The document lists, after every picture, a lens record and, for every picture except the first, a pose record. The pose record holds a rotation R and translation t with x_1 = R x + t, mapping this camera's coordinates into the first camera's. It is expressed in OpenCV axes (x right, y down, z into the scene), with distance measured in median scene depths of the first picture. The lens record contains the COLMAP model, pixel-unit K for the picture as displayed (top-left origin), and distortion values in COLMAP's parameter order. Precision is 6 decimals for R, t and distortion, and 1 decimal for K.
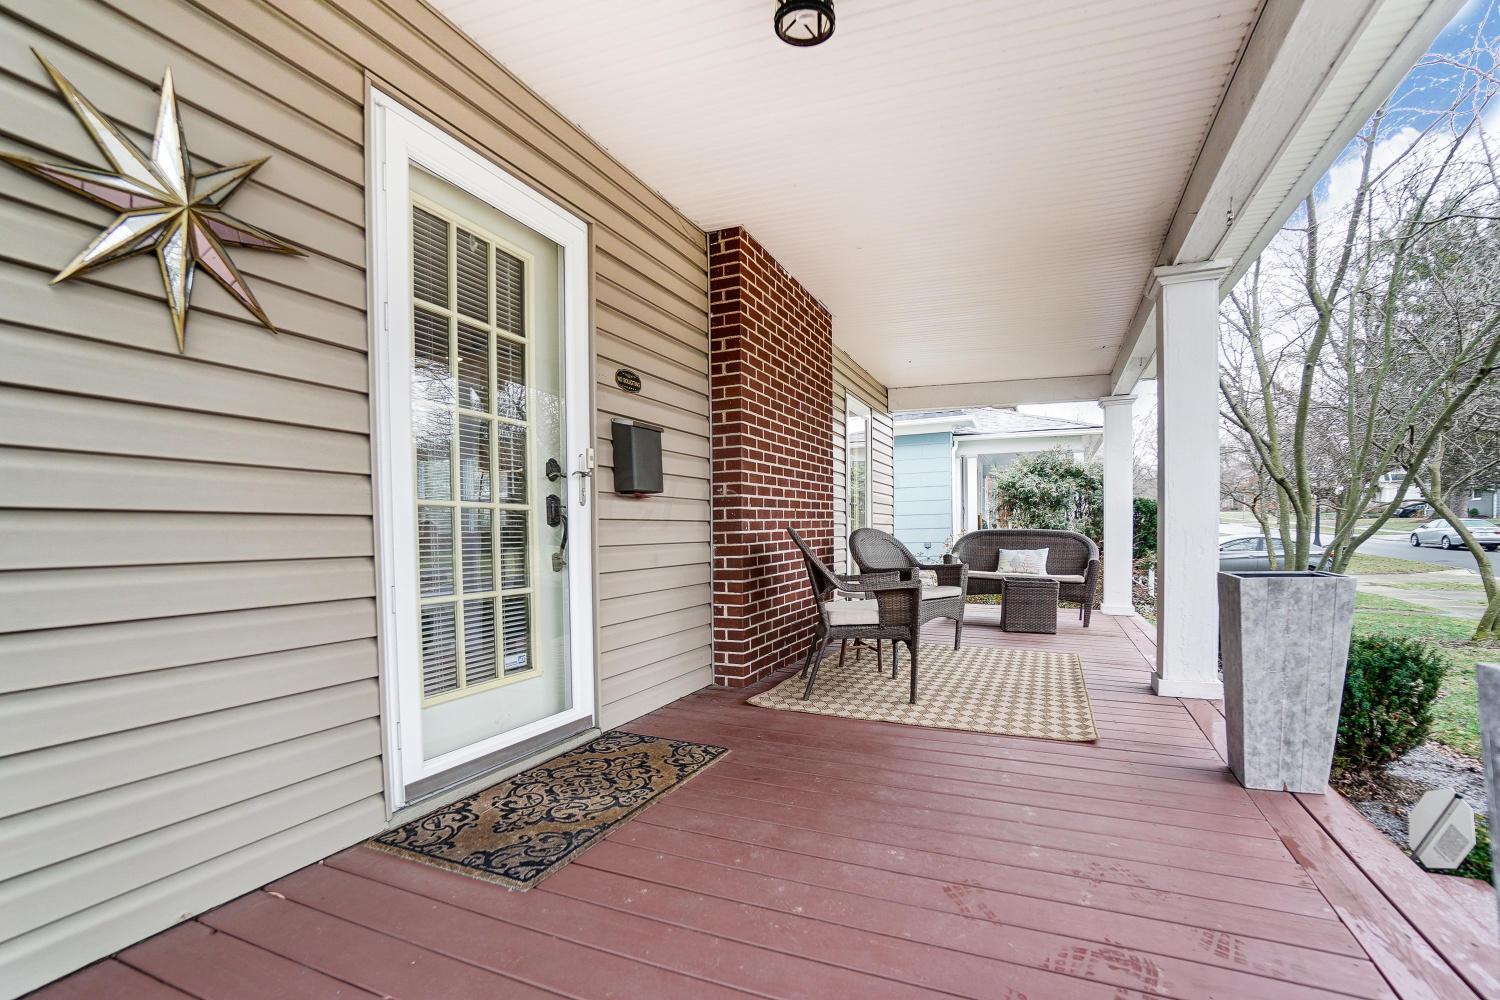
lens RADIAL K [[687.0, 0, 747.7], [0, 687.0, 563.5], [0, 0, 1]] dist [-0.017856, 0.000155]
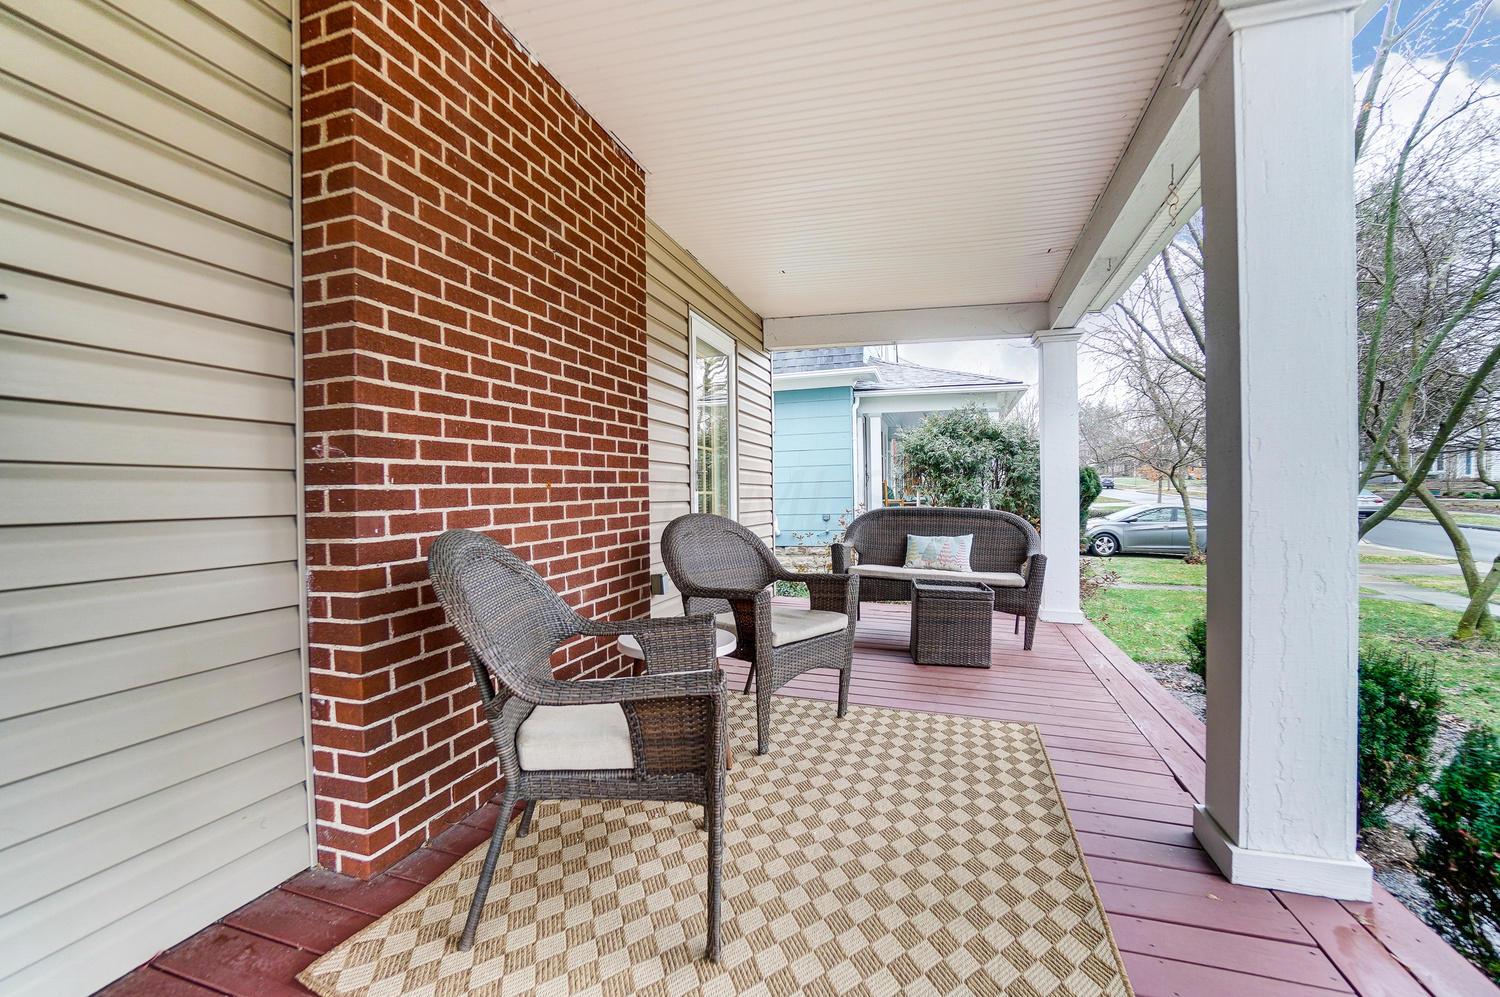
lens RADIAL K [[678.3, 0, 748.5], [0, 678.3, 512.8], [0, 0, 1]] dist [-0.031072, -0.000019]
pose [[0.992370, -0.001898, 0.123279, 0.136107], [0.004190, 0.999823, -0.018337, -0.038968], [-0.123222, 0.018714, 0.992203, 0.375667]]
